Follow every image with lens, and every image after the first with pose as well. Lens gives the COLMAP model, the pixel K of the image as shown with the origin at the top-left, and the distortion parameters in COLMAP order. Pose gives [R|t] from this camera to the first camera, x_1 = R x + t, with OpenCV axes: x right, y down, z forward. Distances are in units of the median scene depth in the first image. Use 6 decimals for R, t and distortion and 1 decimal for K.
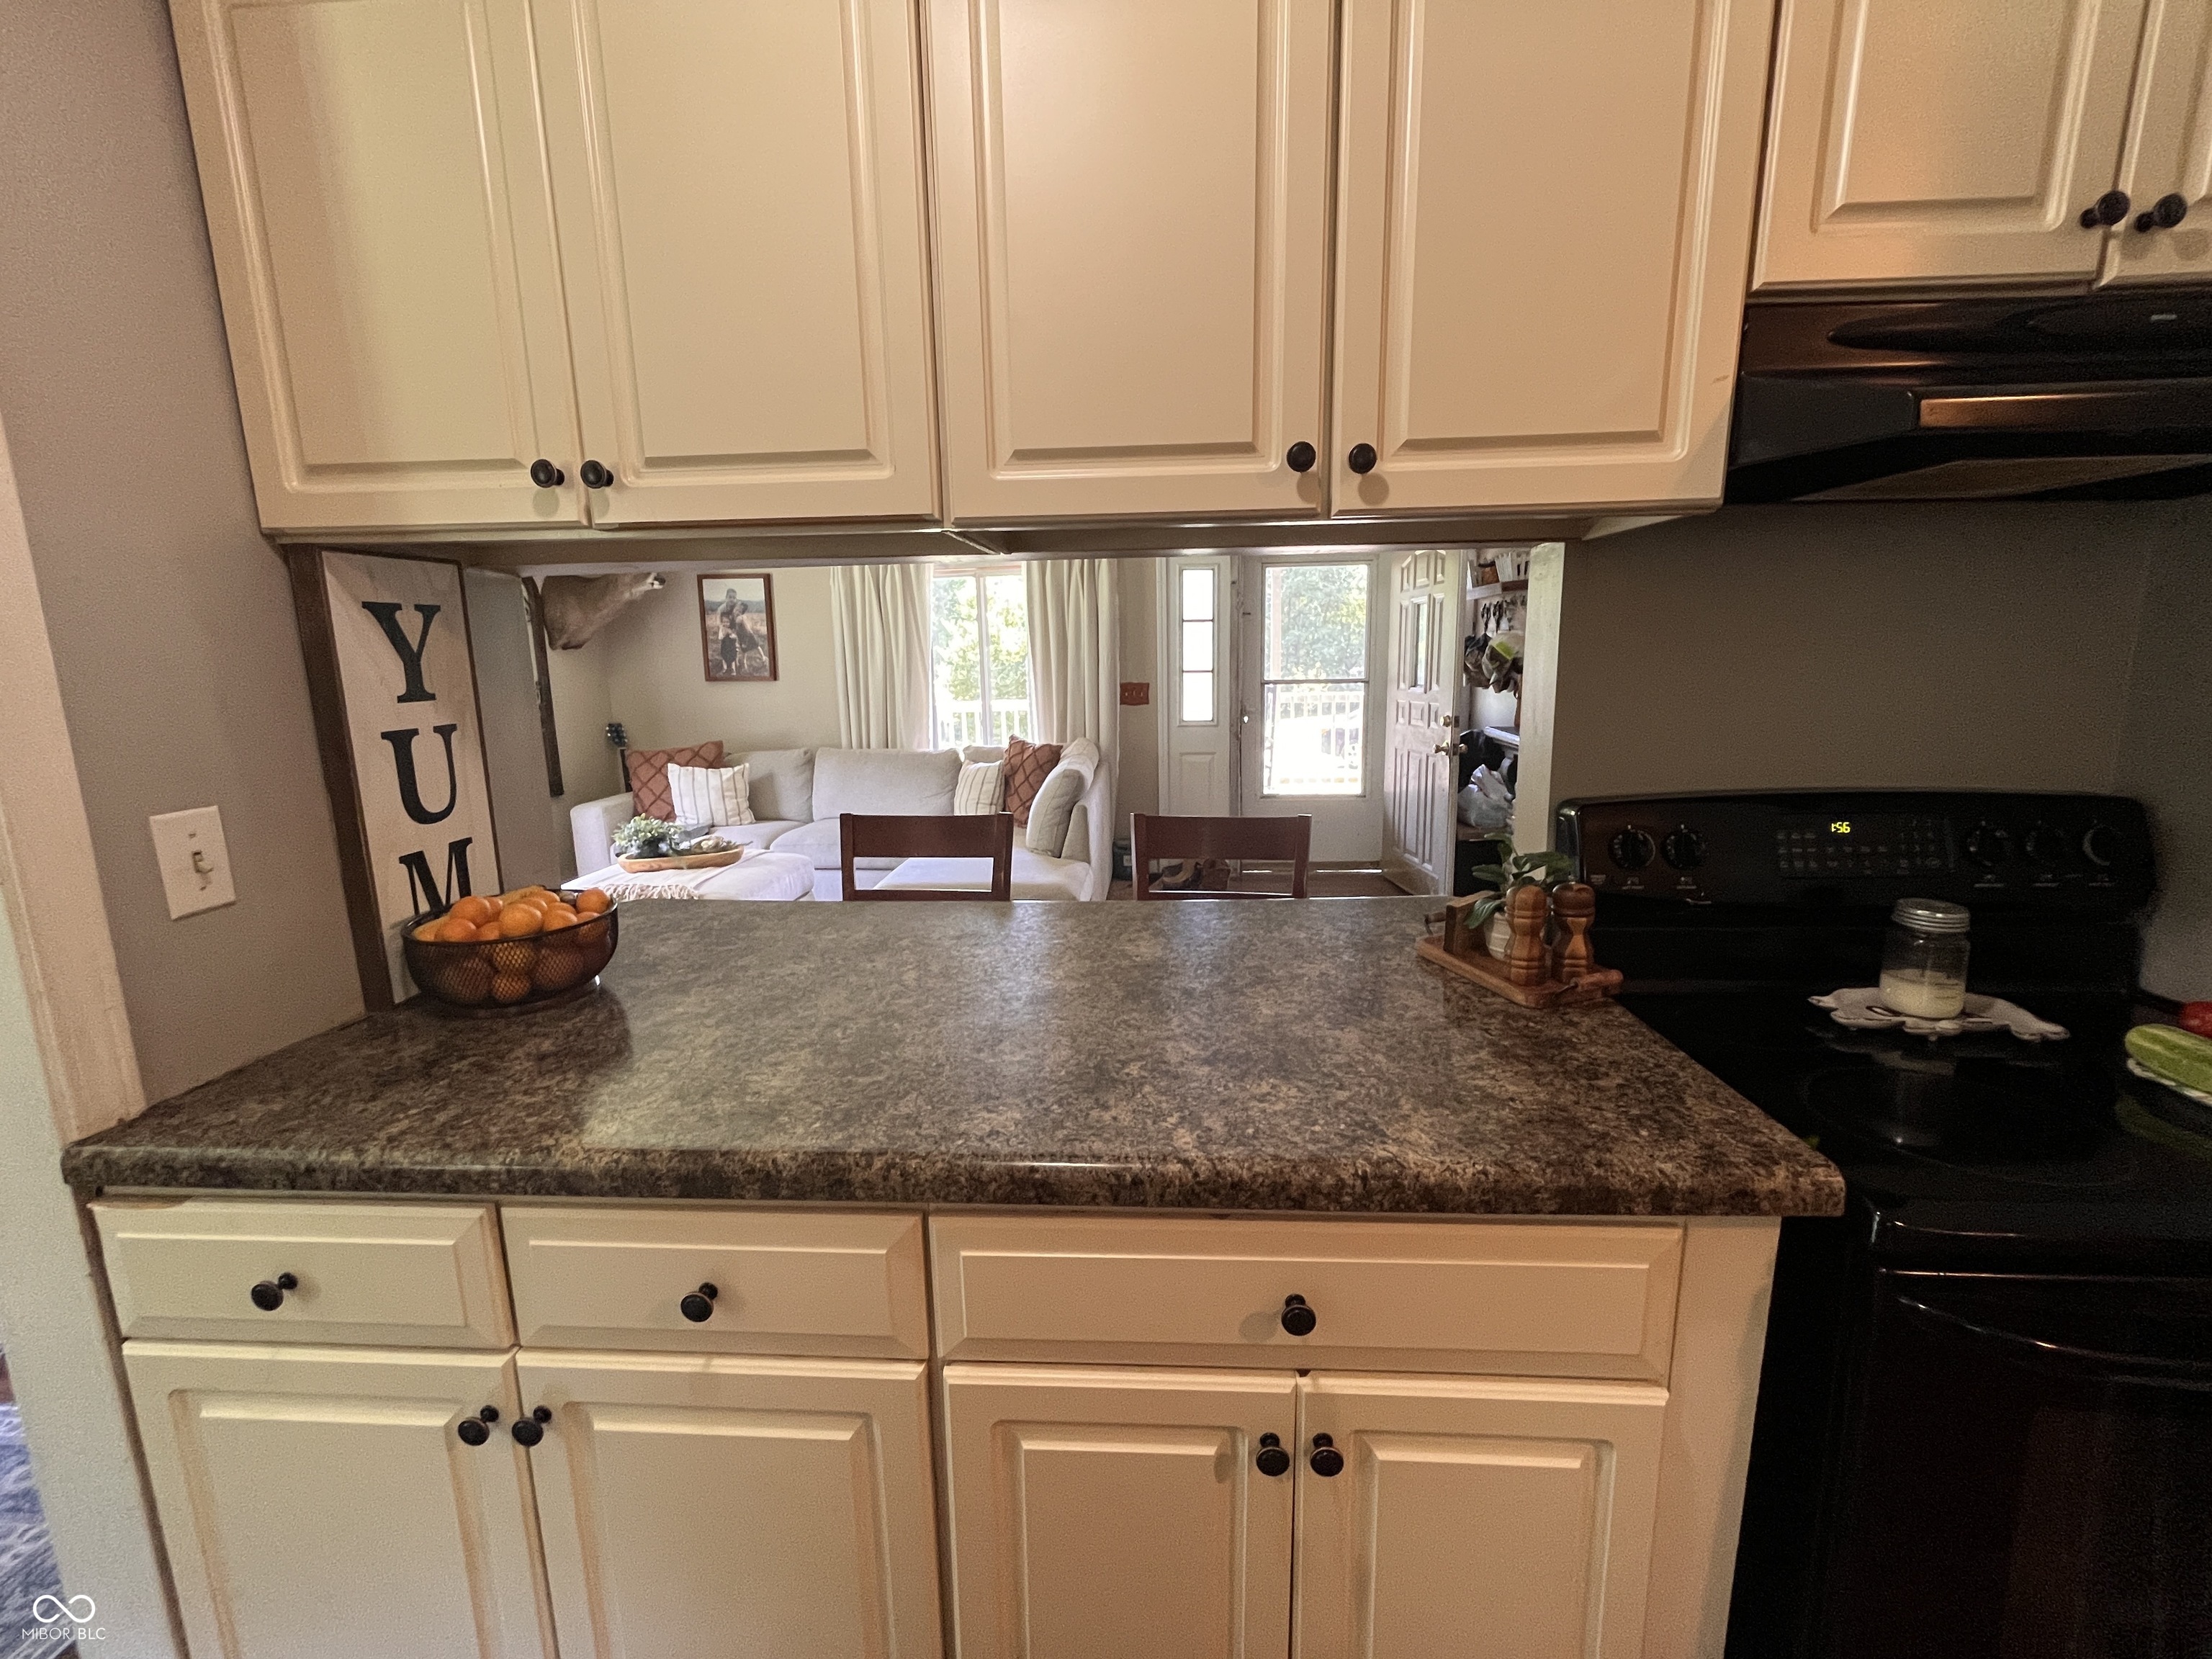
lens RADIAL K [[886.3, 0, 1105.7], [0, 886.3, 821.6], [0, 0, 1]] dist [-0.002560, -0.000202]
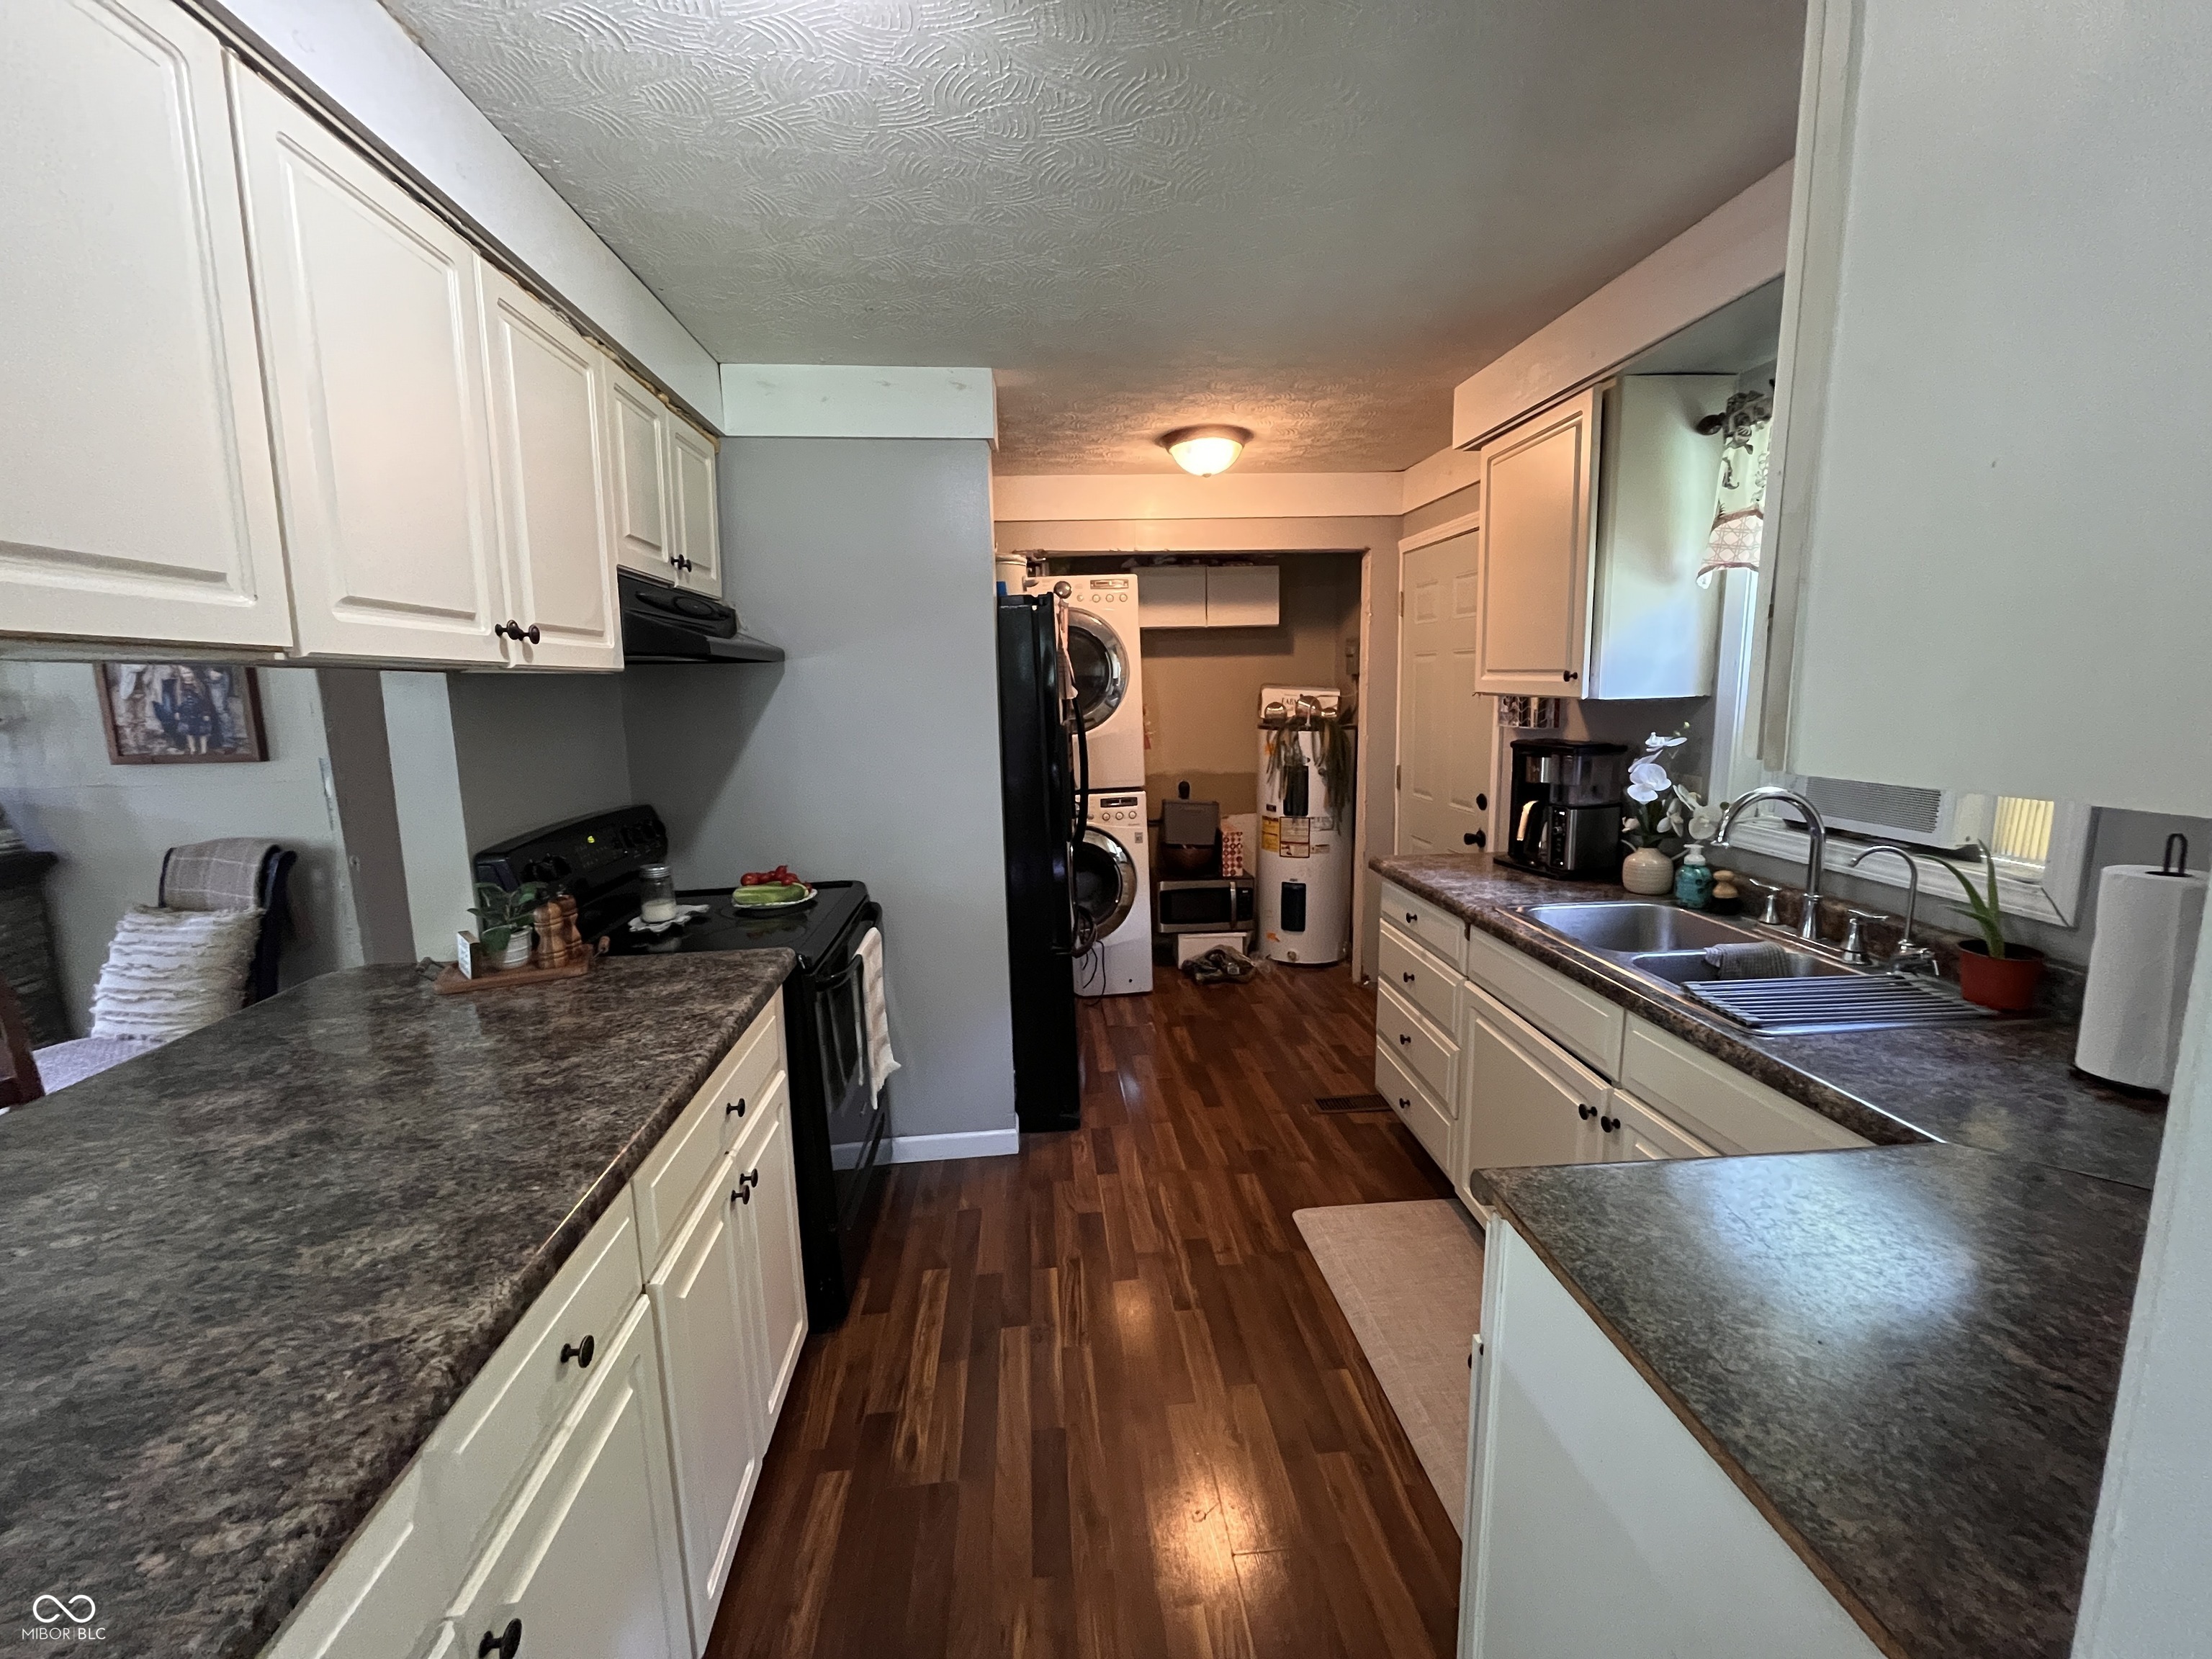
lens RADIAL K [[886.3, 0, 1102.7], [0, 886.3, 815.0], [0, 0, 1]] dist [-0.002560, -0.000202]
pose [[-0.155737, -0.122486, 0.980175, -1.355848], [0.193487, 0.969278, 0.151867, -0.143520], [-0.968663, 0.213302, -0.127253, 0.294356]]
